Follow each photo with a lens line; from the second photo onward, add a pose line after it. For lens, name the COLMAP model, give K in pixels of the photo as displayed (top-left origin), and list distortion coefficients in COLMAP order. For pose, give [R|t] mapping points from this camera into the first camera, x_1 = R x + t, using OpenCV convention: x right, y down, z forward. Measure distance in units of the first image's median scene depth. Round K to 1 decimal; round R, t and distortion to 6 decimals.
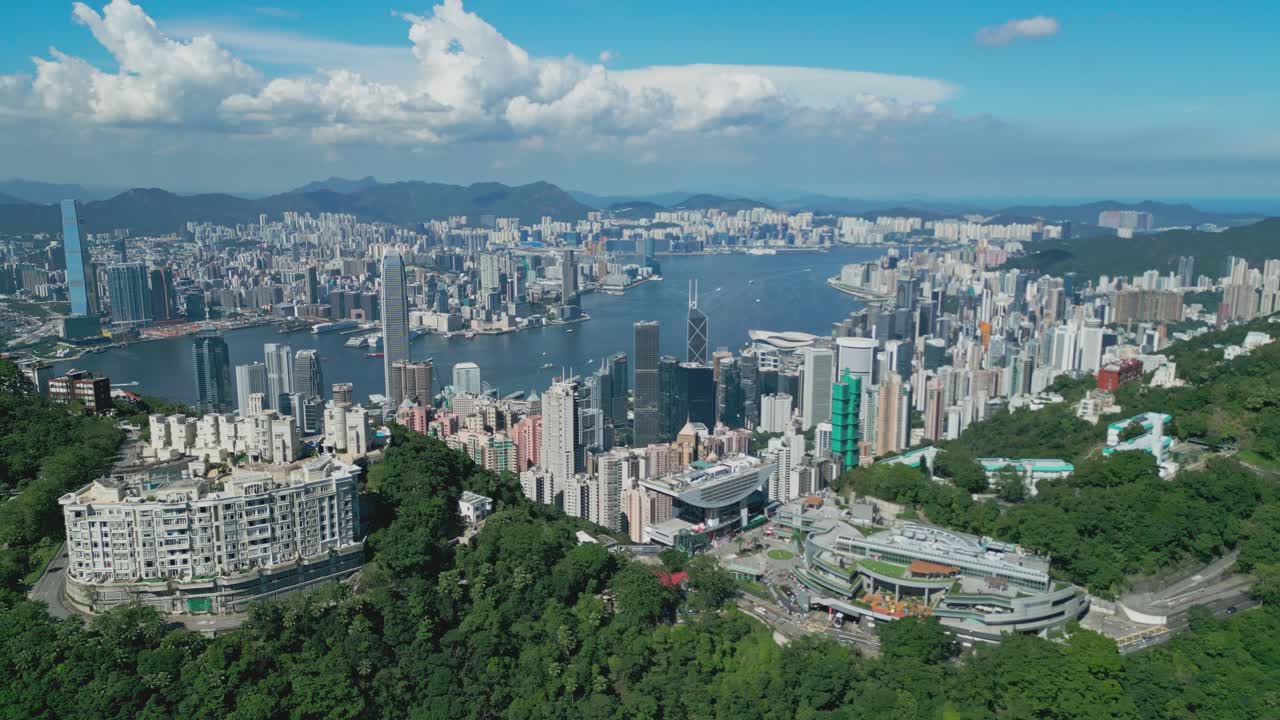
lens RADIAL K [[923.7, 0, 641.6], [0, 923.7, 359.5], [0, 0, 1]] dist [0.031951, -0.008551]
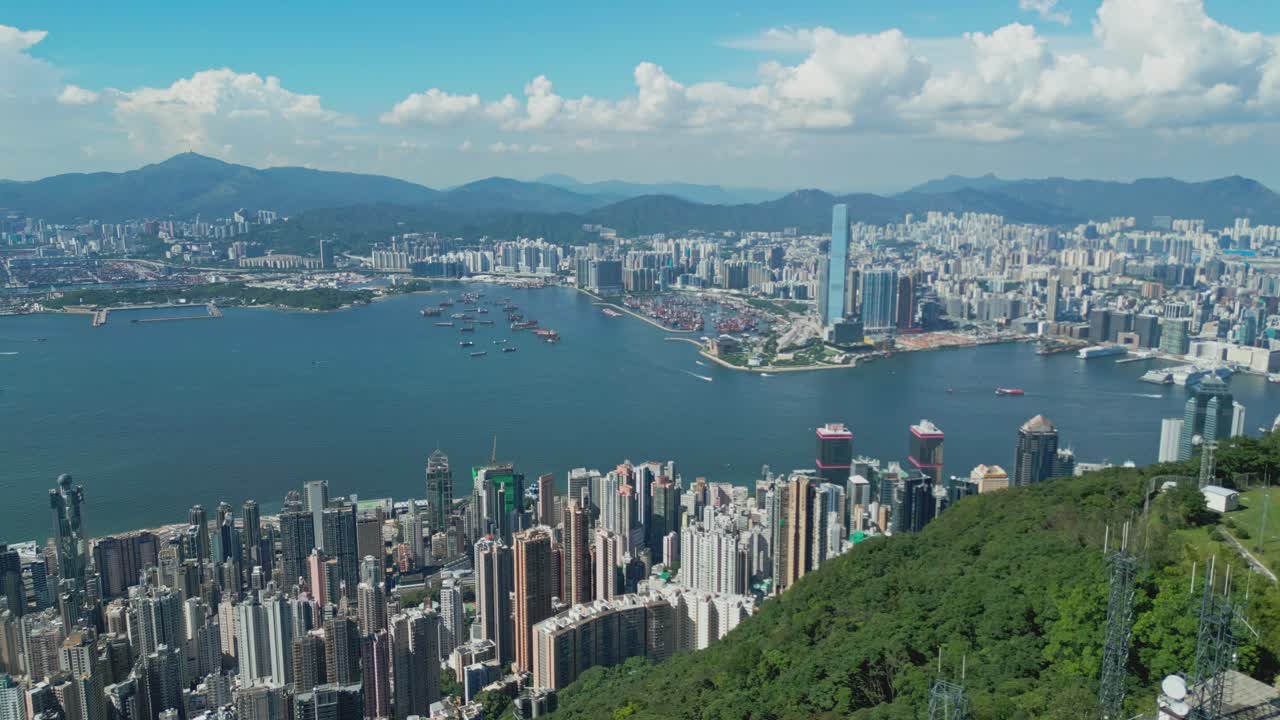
lens RADIAL K [[923.7, 0, 636.3], [0, 923.7, 358.6], [0, 0, 1]] dist [0.031951, -0.008551]
pose [[0.822860, 0.098326, -0.559672, -0.098035], [-0.097467, 0.994741, 0.031461, -0.006912], [0.559823, 0.028662, 0.828117, 0.025075]]
